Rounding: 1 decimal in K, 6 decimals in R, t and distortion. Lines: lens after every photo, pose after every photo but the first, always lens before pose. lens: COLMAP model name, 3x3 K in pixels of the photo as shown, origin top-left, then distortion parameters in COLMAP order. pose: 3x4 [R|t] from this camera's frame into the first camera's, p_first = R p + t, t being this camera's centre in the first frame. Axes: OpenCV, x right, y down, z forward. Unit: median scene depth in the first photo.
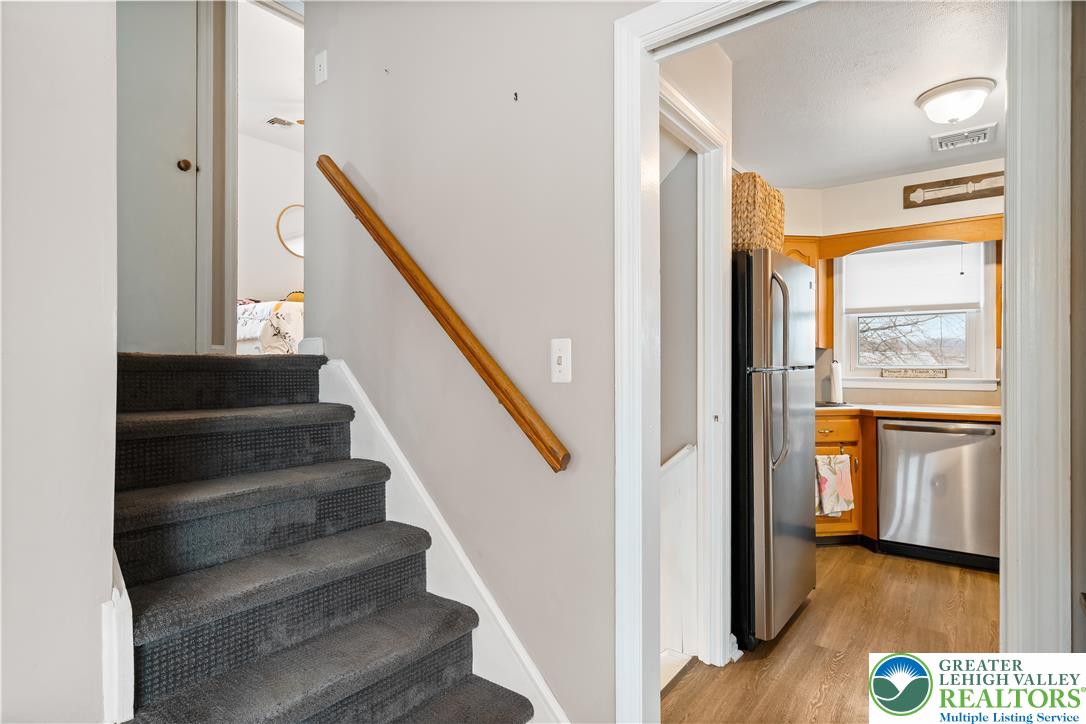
lens RADIAL K [[560.2, 0, 543.0], [0, 560.2, 362.0], [0, 0, 1]] dist [0.004001, 0.000893]
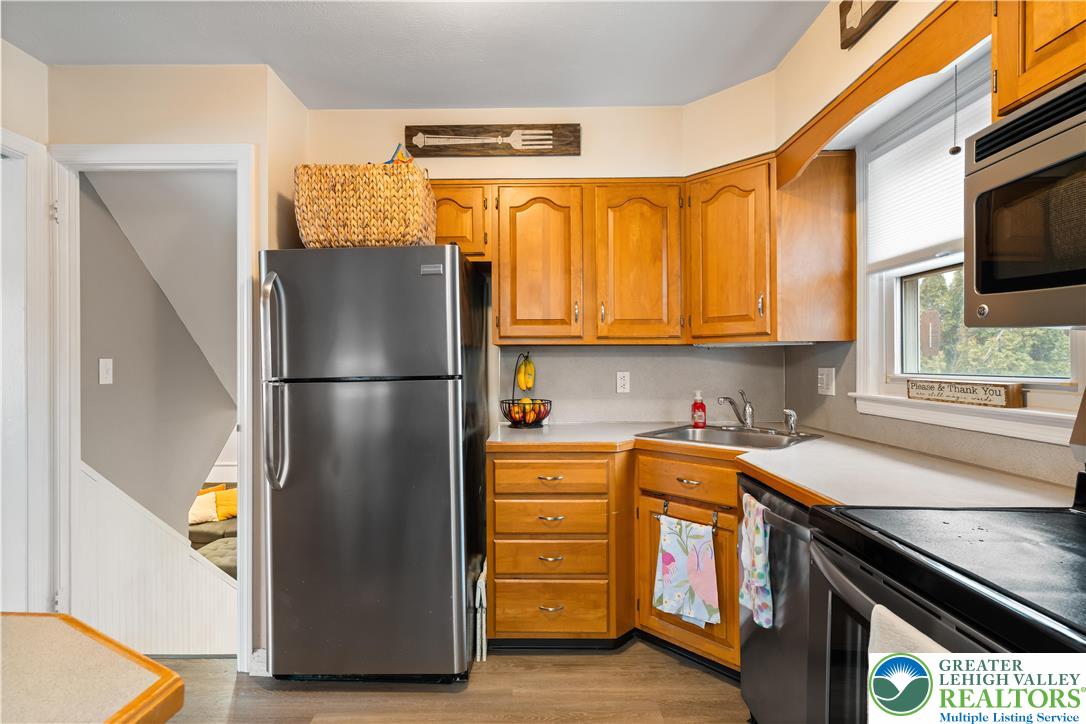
lens RADIAL K [[512.1, 0, 543.0], [0, 512.1, 362.0], [0, 0, 1]] dist [0.001454, -0.000145]
pose [[0.609727, -0.004964, -0.792596, 0.842974], [0.014118, 0.999890, 0.004599, -0.011794], [0.792486, -0.013994, 0.609730, 0.526702]]
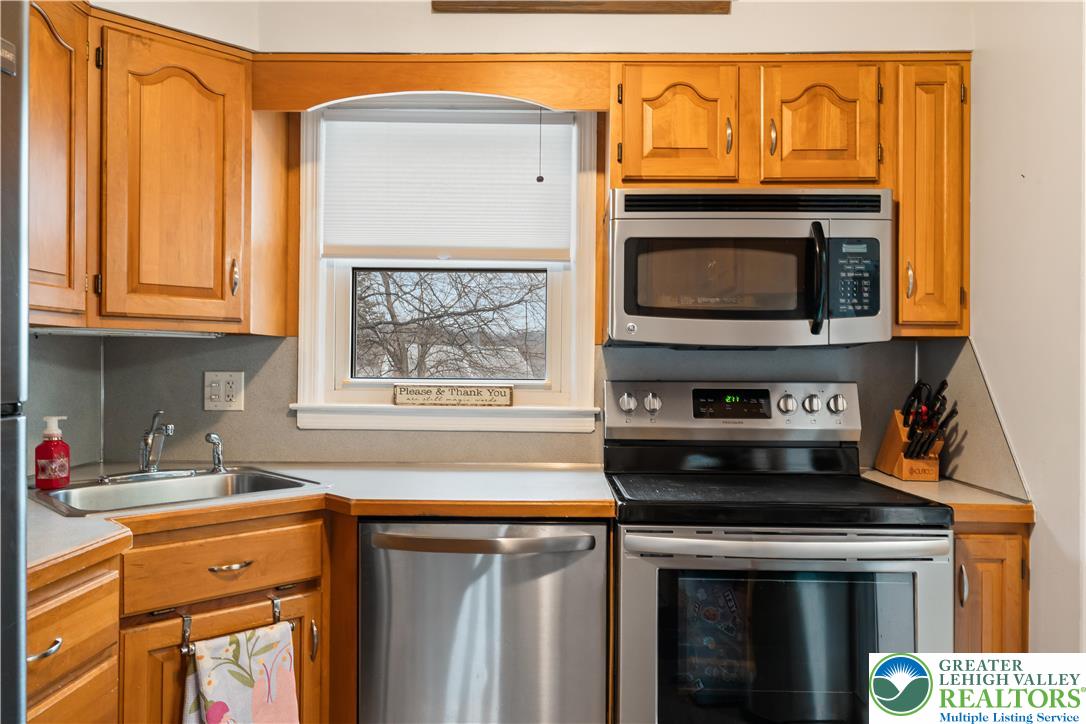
lens RADIAL K [[809.2, 0, 543.0], [0, 809.2, 362.0], [0, 0, 1]] dist [0.005841, -0.002132]
pose [[0.804445, 0.007886, 0.593975, 0.350671], [-0.013182, 0.999903, 0.004577, -0.012446], [-0.593881, -0.011512, 0.804470, 0.457647]]
